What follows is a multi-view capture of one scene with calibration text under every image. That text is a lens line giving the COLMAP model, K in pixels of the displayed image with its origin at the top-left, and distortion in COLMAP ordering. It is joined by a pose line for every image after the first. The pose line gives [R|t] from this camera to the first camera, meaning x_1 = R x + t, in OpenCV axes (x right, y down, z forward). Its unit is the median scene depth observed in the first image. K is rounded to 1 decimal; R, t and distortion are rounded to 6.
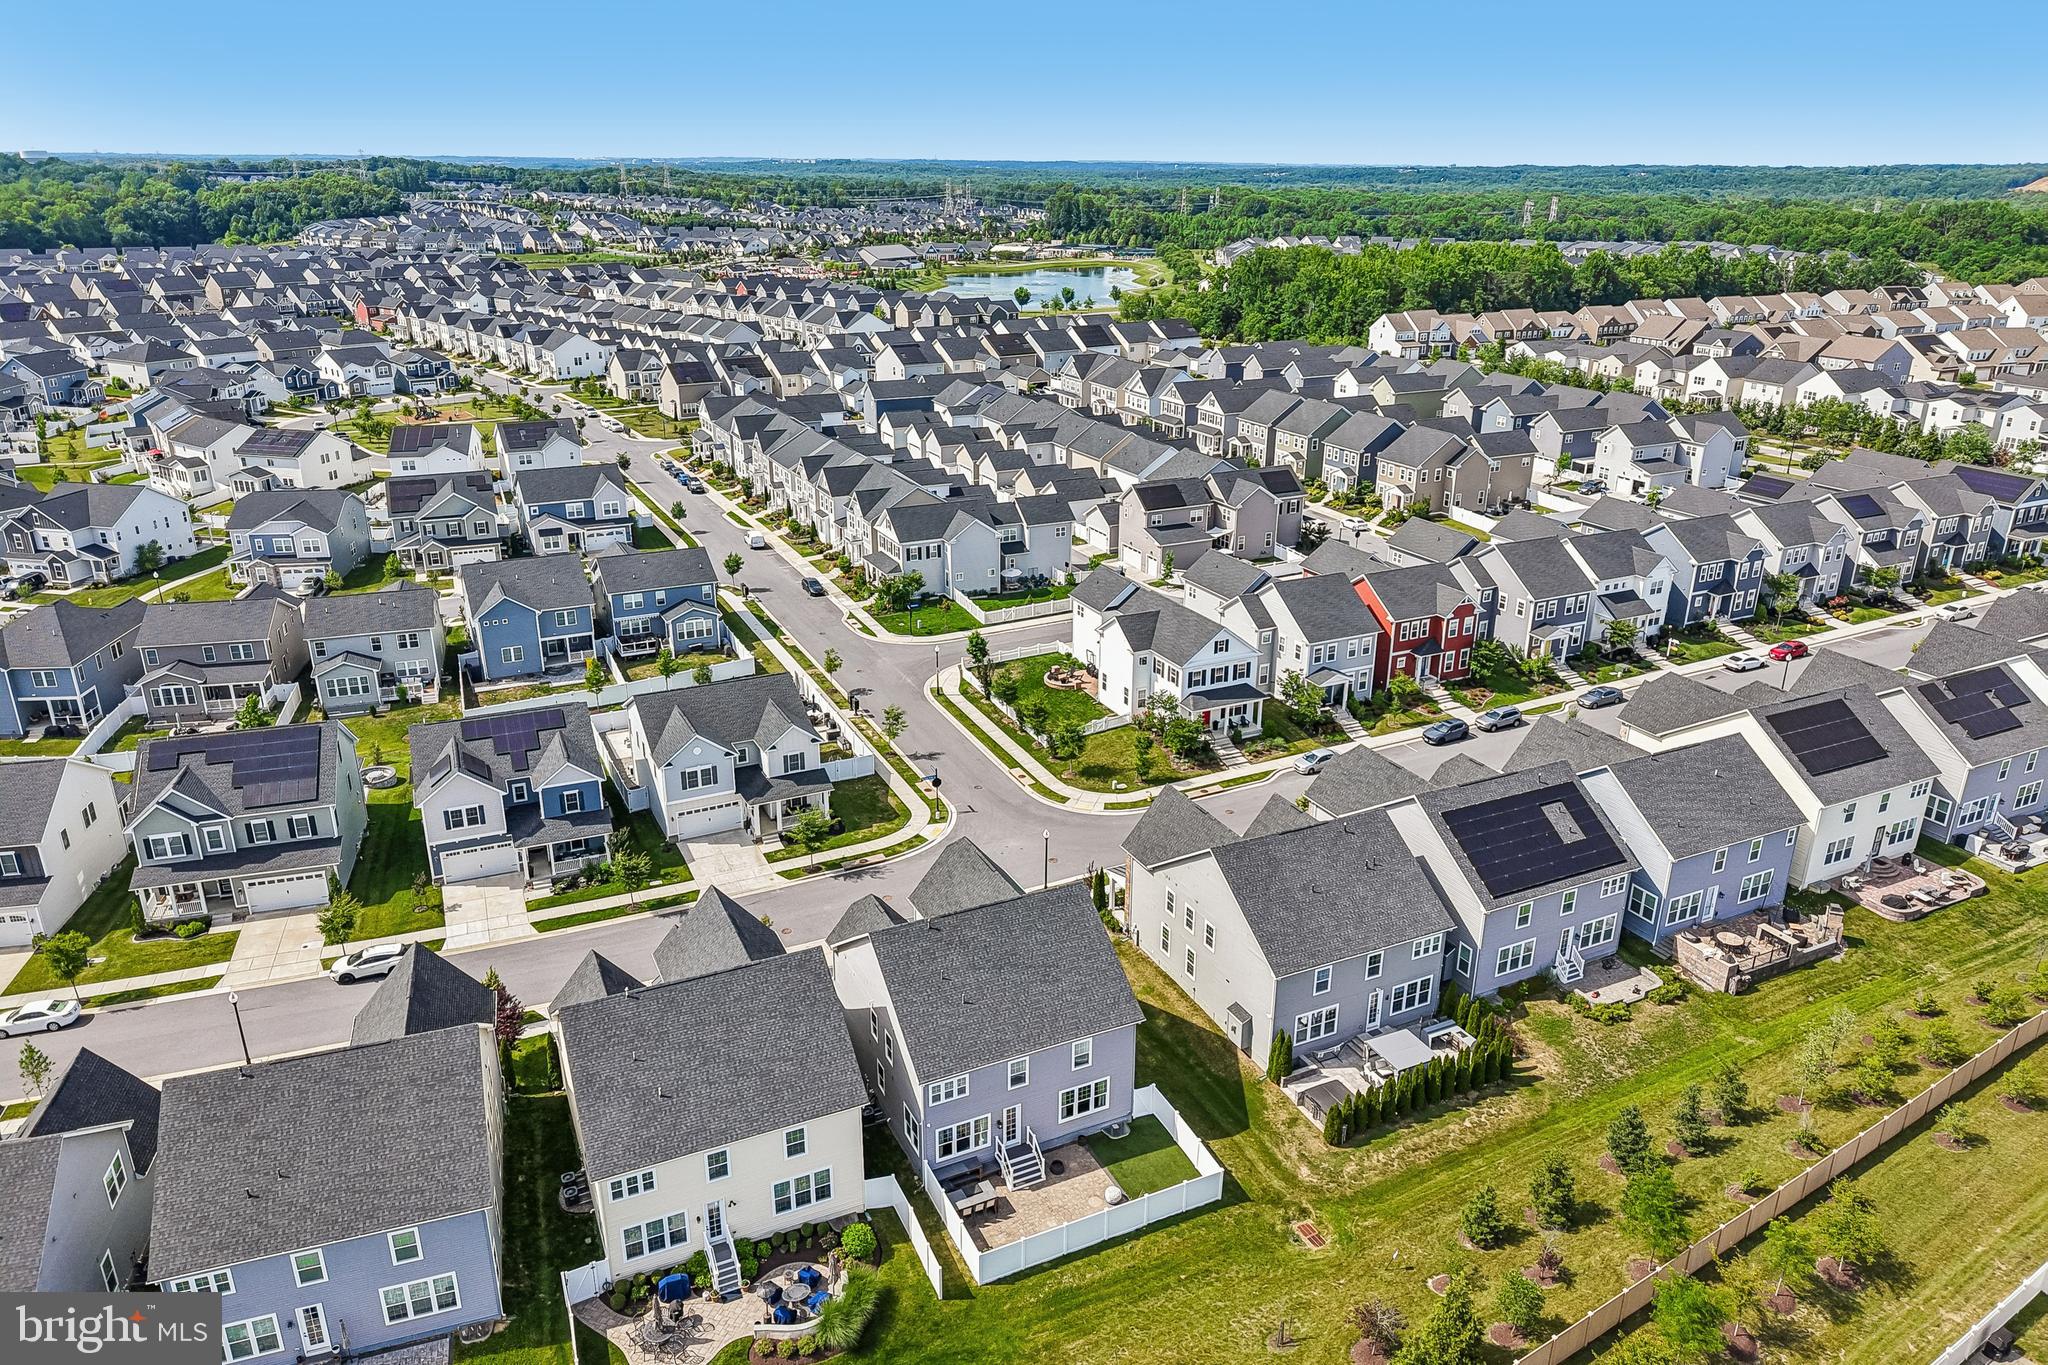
lens RADIAL K [[1365.8, 0, 1029.4], [0, 1365.8, 684.6], [0, 0, 1]] dist [0.048800, -0.049744]
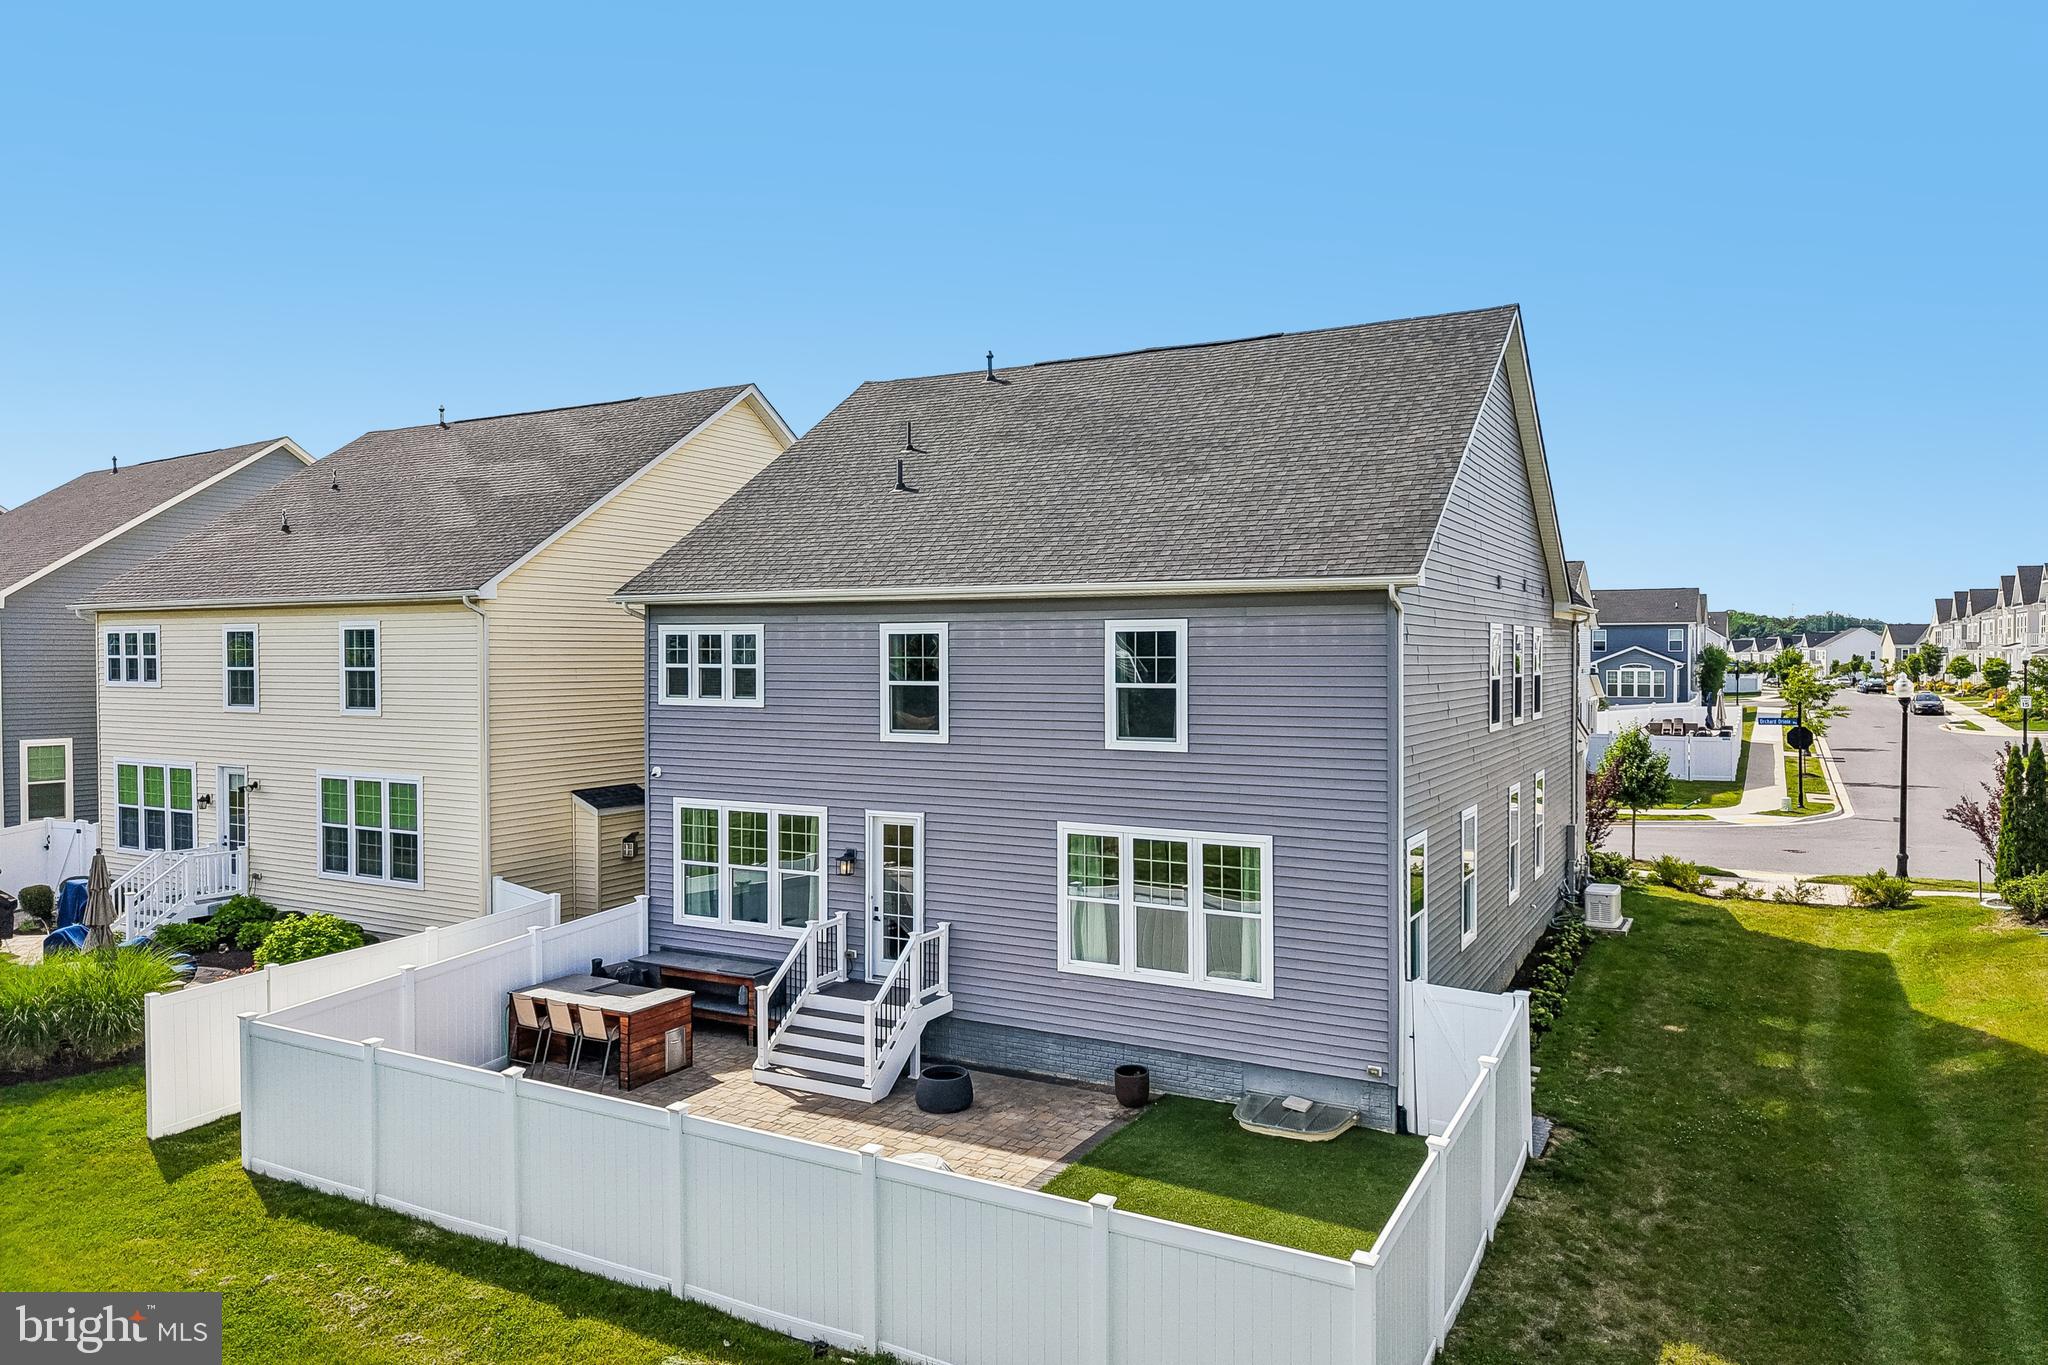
lens RADIAL K [[1365.8, 0, 1026.0], [0, 1365.8, 666.4], [0, 0, 1]] dist [0.048800, -0.049744]
pose [[0.578892, 0.002961, -0.815399, 0.162968], [-0.286325, 0.937053, -0.199874, 0.228200], [0.763480, 0.349174, 0.543300, 0.596326]]
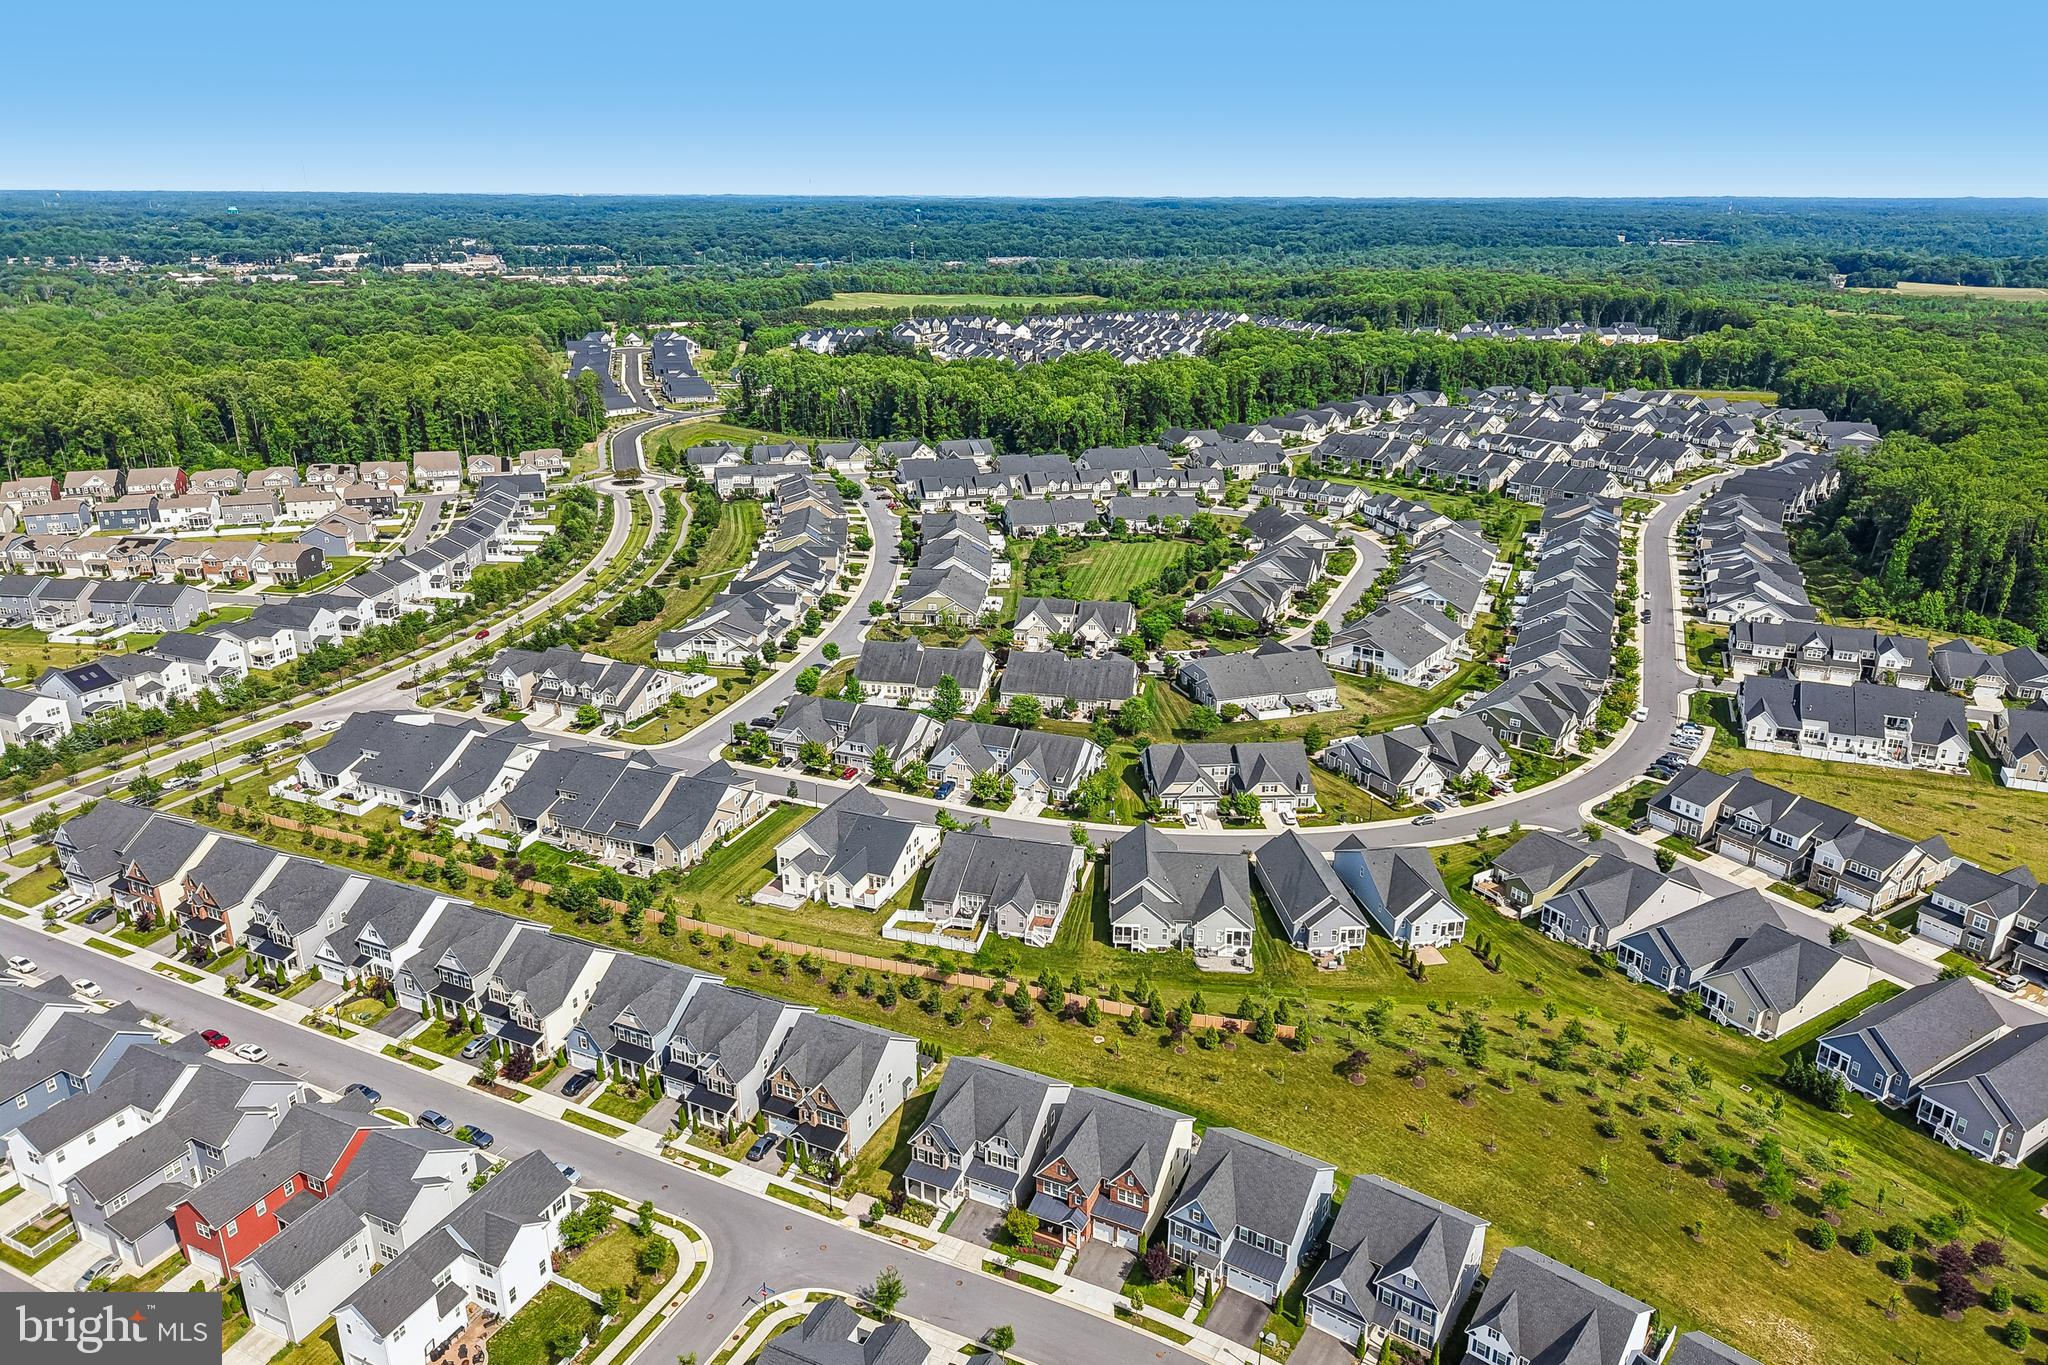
lens RADIAL K [[1365.8, 0, 1023.3], [0, 1365.8, 686.5], [0, 0, 1]] dist [0.048800, -0.049744]
pose [[-0.631000, -0.271804, 0.726610, -1.073018], [0.269856, 0.801222, 0.534061, -1.074156], [-0.727336, 0.533073, -0.432223, 1.156500]]
